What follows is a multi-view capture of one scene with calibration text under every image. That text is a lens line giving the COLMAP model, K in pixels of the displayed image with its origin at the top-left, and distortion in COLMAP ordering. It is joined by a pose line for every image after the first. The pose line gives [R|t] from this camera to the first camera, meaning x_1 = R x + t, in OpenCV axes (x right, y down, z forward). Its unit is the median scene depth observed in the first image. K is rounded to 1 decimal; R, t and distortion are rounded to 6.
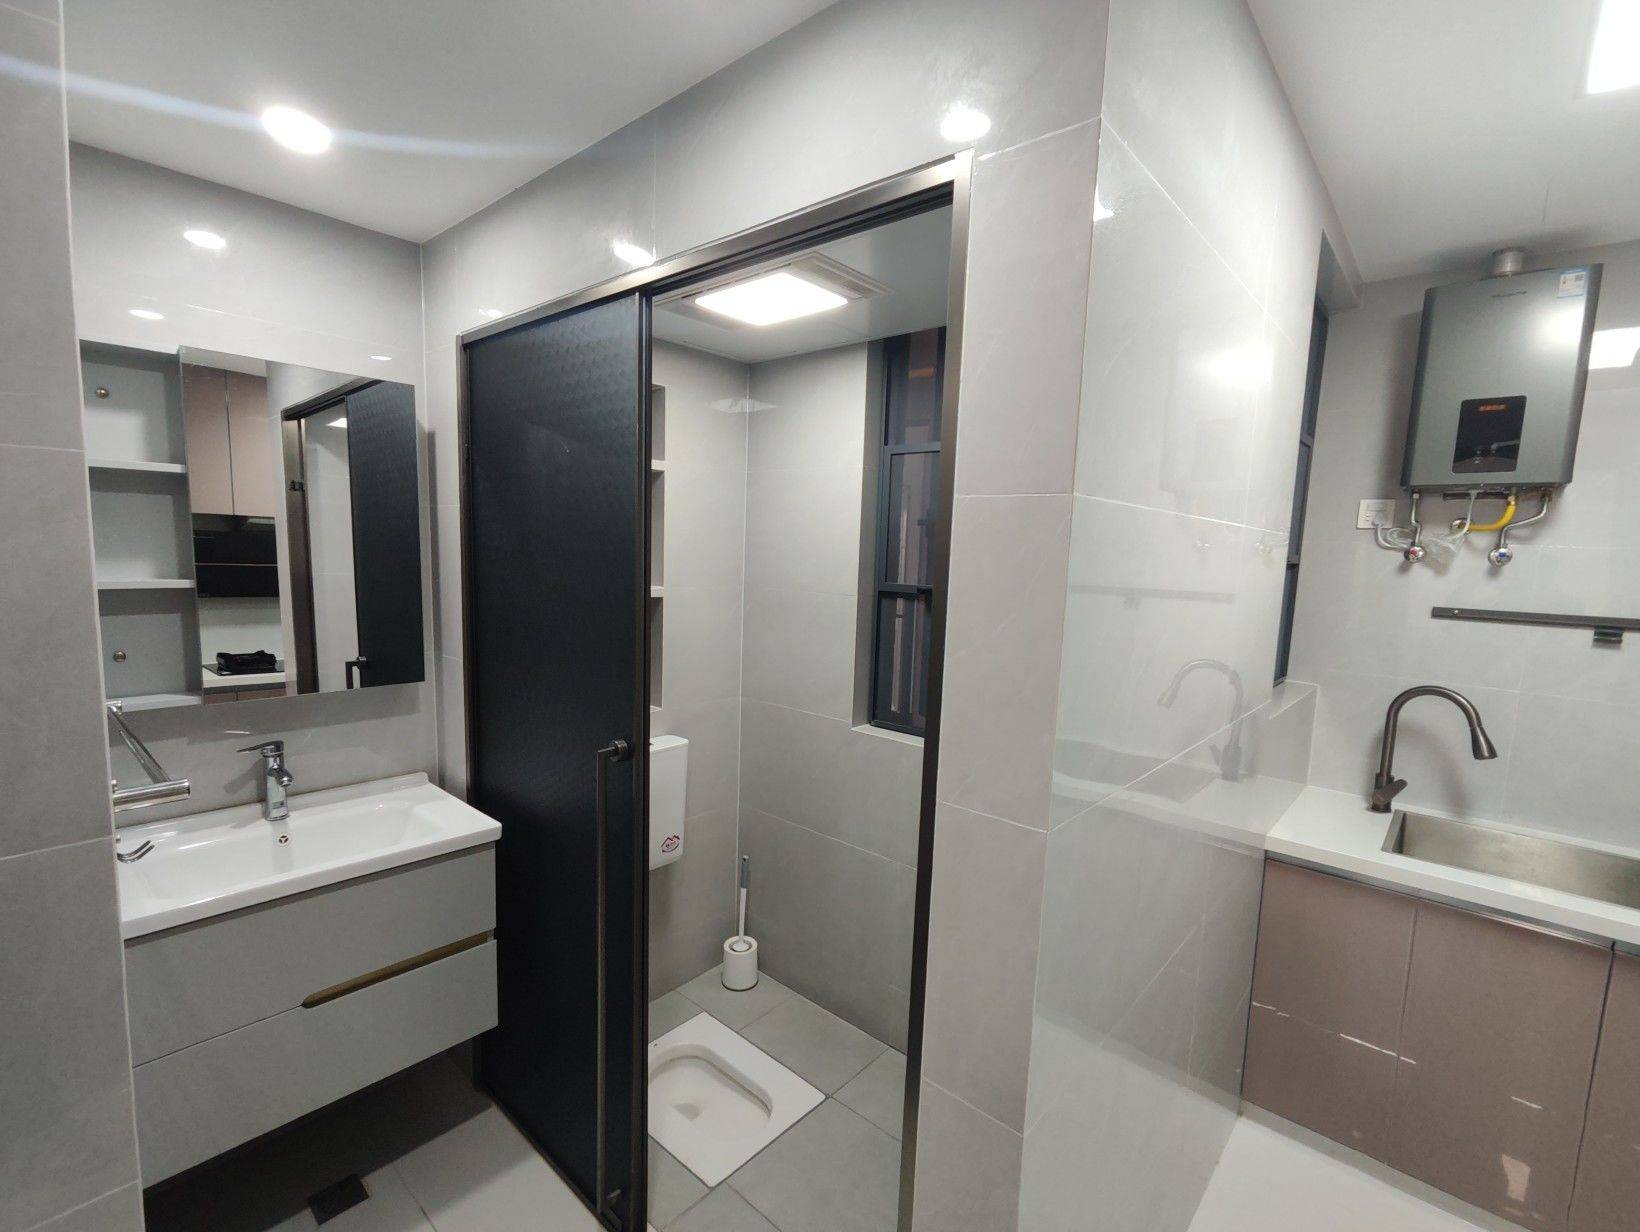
lens RADIAL K [[747.4, 0, 819.7], [0, 747.4, 634.0], [0, 0, 1]] dist [0.008800, -0.001030]
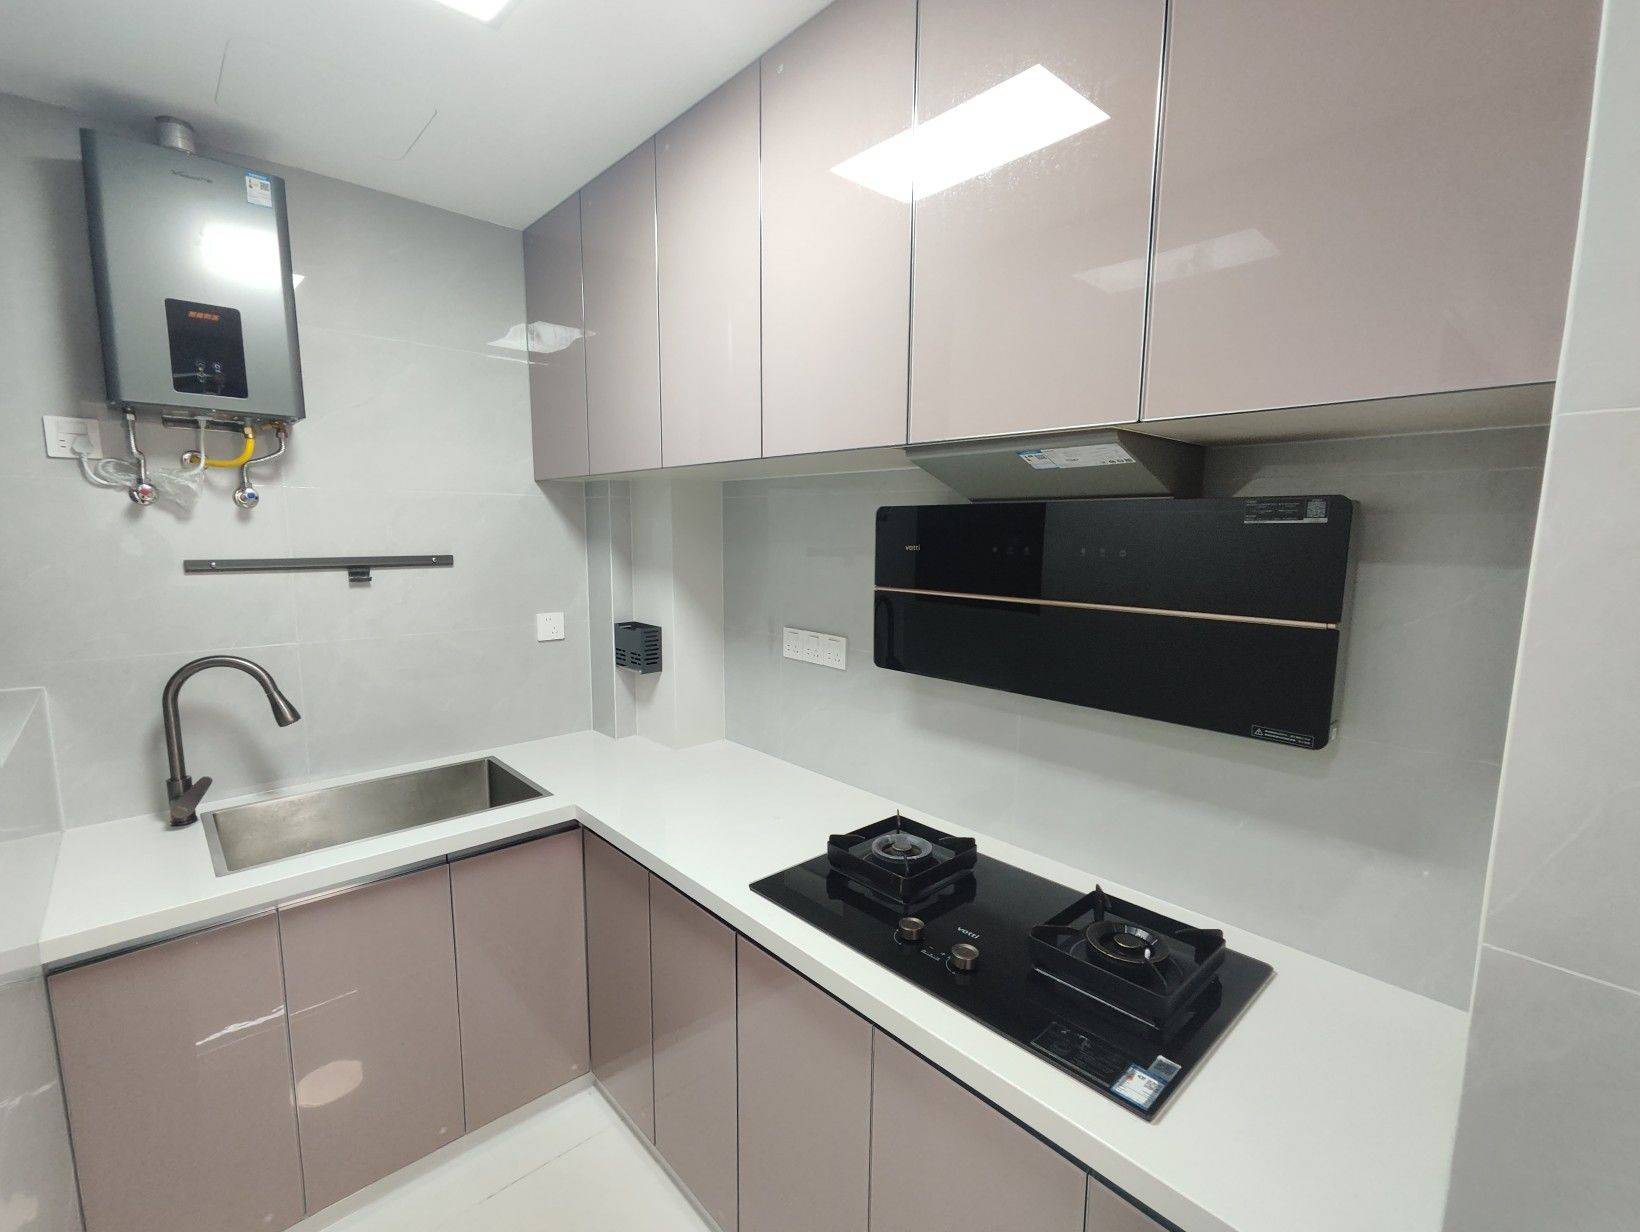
lens RADIAL K [[747.4, 0, 817.4], [0, 747.4, 629.8], [0, 0, 1]] dist [0.008800, -0.001030]
pose [[0.106454, -0.172553, 0.979231, 0.082881], [0.105224, 0.981252, 0.161470, -0.021601], [-0.988734, 0.085849, 0.122615, 0.234525]]
